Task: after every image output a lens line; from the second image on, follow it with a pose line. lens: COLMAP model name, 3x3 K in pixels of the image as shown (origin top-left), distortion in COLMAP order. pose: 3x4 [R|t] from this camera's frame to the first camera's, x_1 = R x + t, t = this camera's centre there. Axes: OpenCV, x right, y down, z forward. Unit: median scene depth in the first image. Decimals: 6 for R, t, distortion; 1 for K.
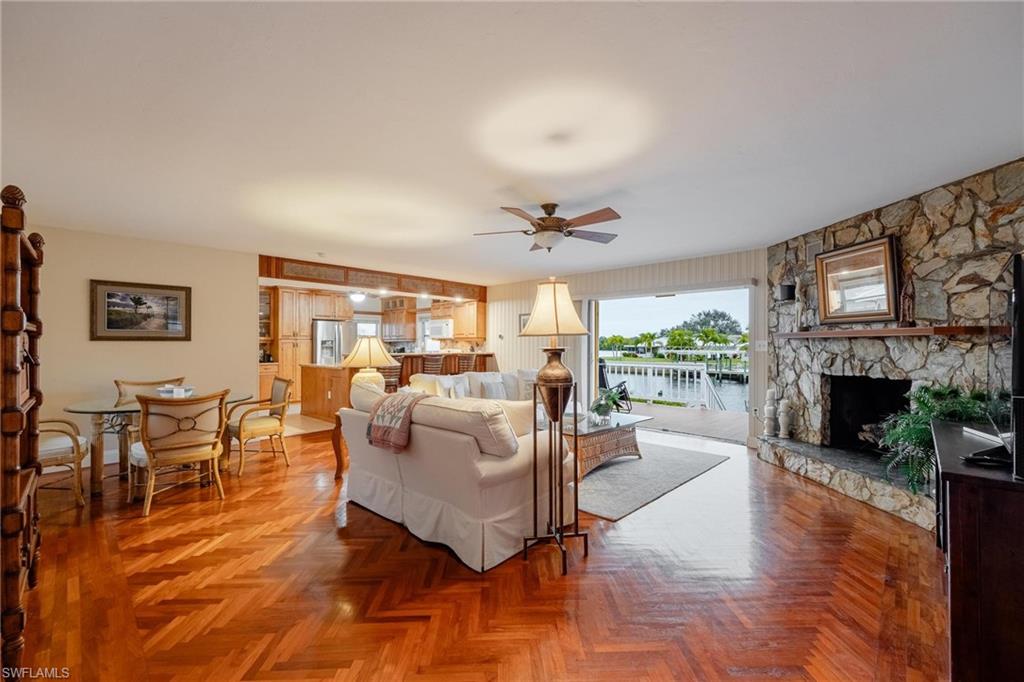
lens RADIAL K [[417.2, 0, 509.8], [0, 417.2, 344.0], [0, 0, 1]] dist [0.000522, -0.000216]
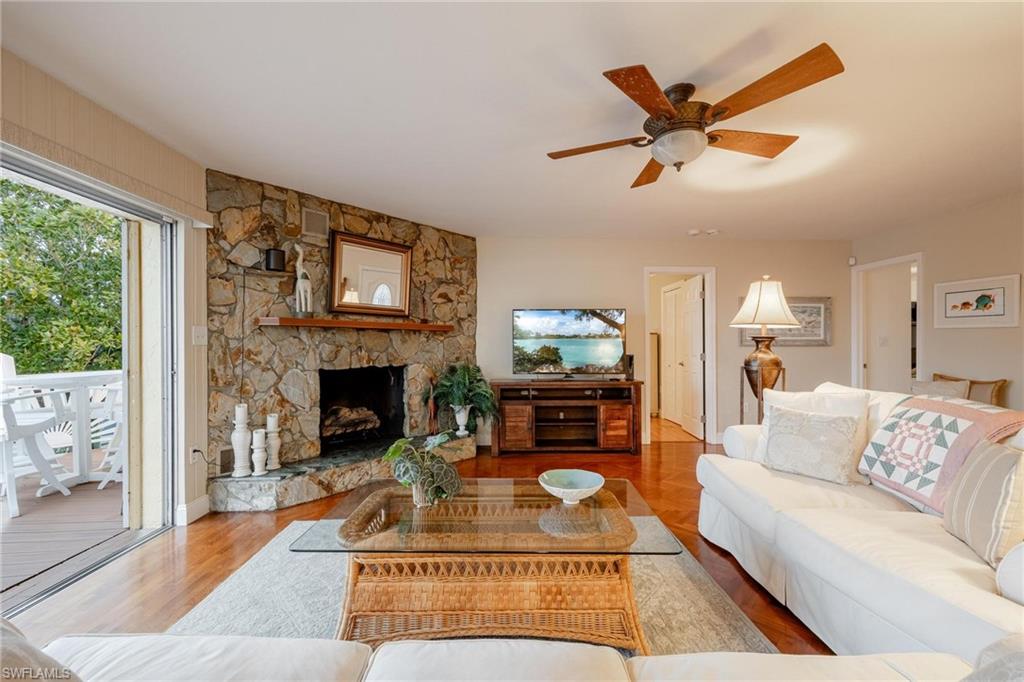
lens RADIAL K [[421.6, 0, 508.9], [0, 421.6, 344.8], [0, 0, 1]] dist [0.008869, -0.000084]
pose [[-0.713049, -0.001061, 0.701113, -0.134277], [-0.002098, 0.999998, -0.000620, 0.021412], [-0.701111, -0.001913, -0.713049, 1.436482]]
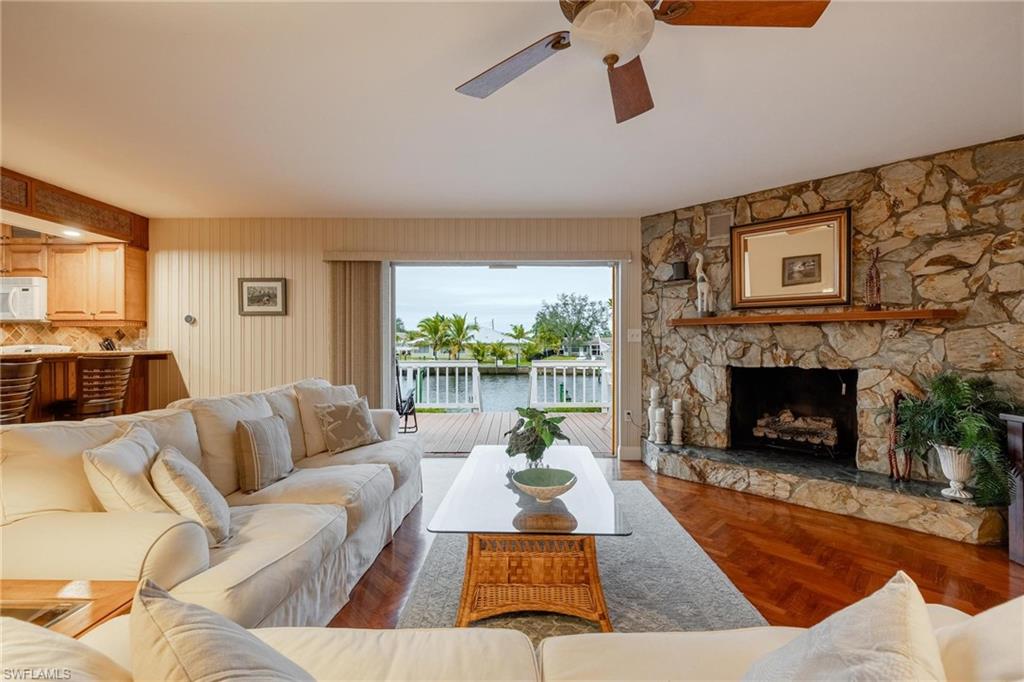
lens RADIAL K [[428.2, 0, 509.8], [0, 428.2, 343.8], [0, 0, 1]] dist [0.001810, -0.000117]
pose [[0.723567, -0.006395, 0.690224, -0.210832], [0.001219, 0.999967, 0.007988, 0.018365], [-0.690253, -0.004938, 0.723551, 0.713964]]
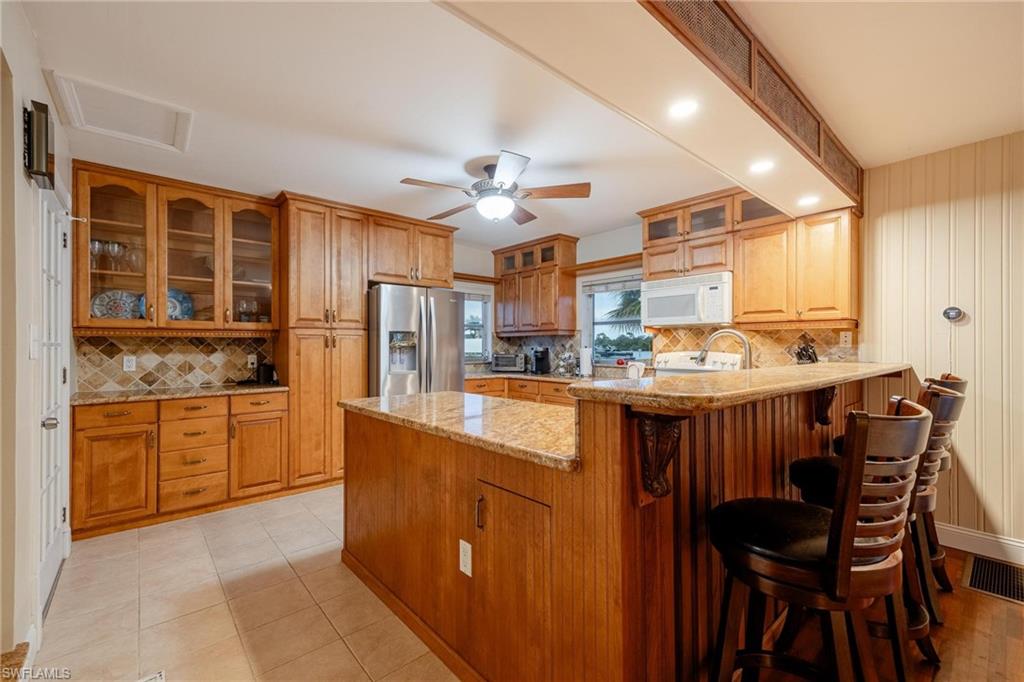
lens RADIAL K [[421.6, 0, 508.9], [0, 421.6, 344.8], [0, 0, 1]] dist [0.008869, -0.000084]
pose [[0.996087, -0.001010, -0.088370, -0.678802], [0.001207, 0.999997, 0.002176, 0.009339], [0.088367, -0.002275, 0.996085, 1.354759]]
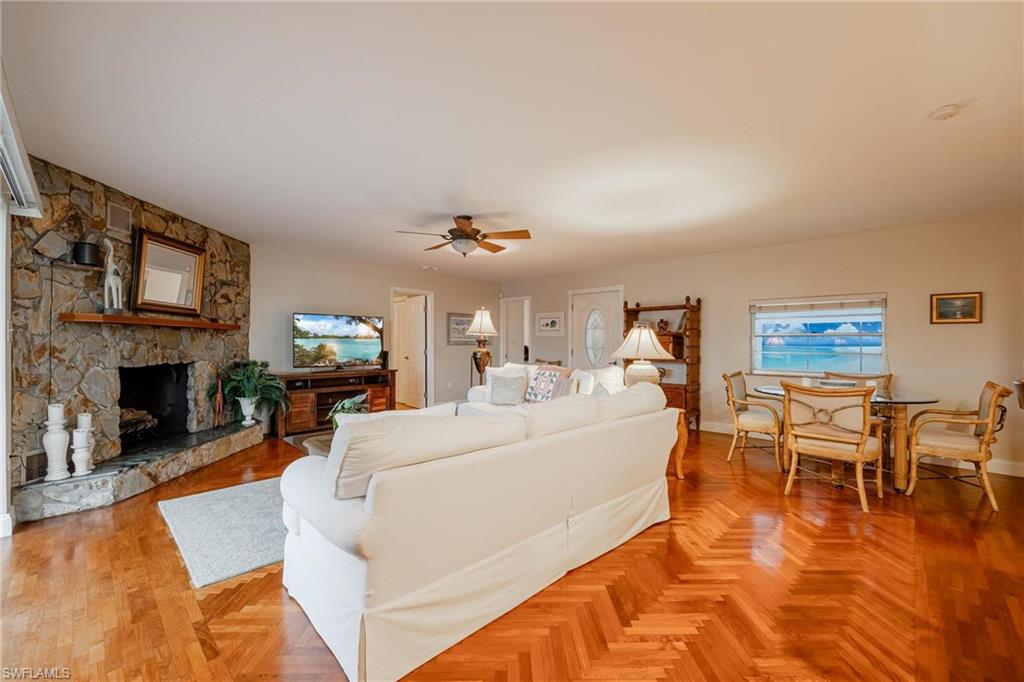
lens RADIAL K [[417.2, 0, 509.8], [0, 417.2, 344.0], [0, 0, 1]] dist [0.000522, -0.000216]
pose [[-0.999976, -0.006147, 0.003247, -0.030568], [-0.006157, 0.999977, -0.002912, 0.023525], [-0.003229, -0.002931, -0.999990, 1.954126]]
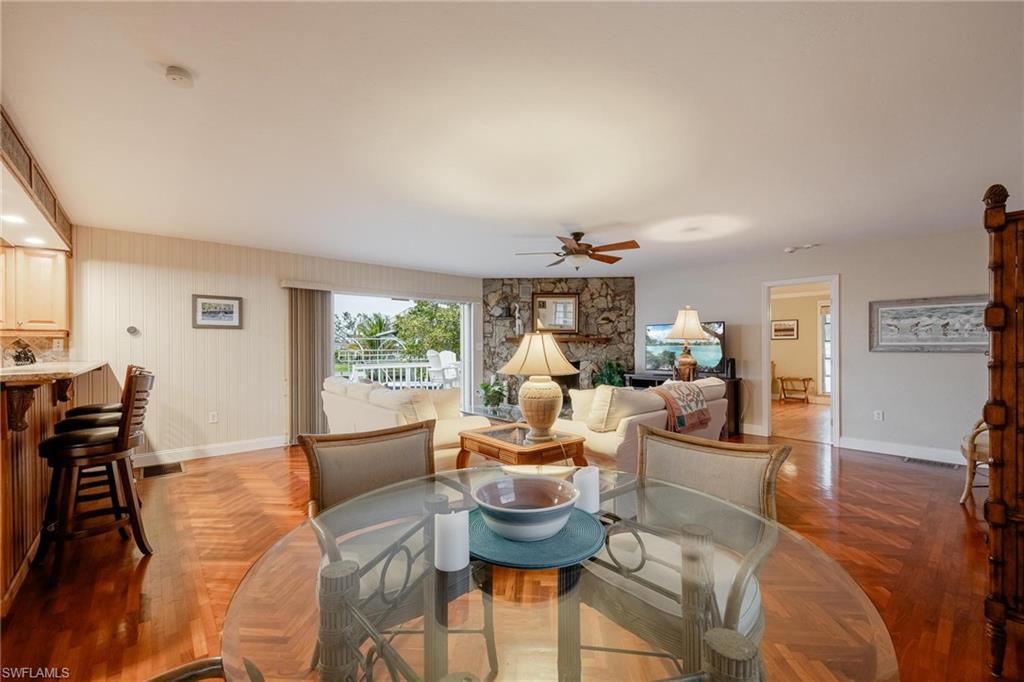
lens RADIAL K [[426.6, 0, 513.7], [0, 426.6, 347.4], [0, 0, 1]] dist [0.001694, -0.000030]
pose [[0.081261, -0.002954, 0.996688, -1.086206], [0.000703, 0.999996, 0.002906, 0.005503], [-0.996693, 0.000465, 0.081263, 0.984467]]
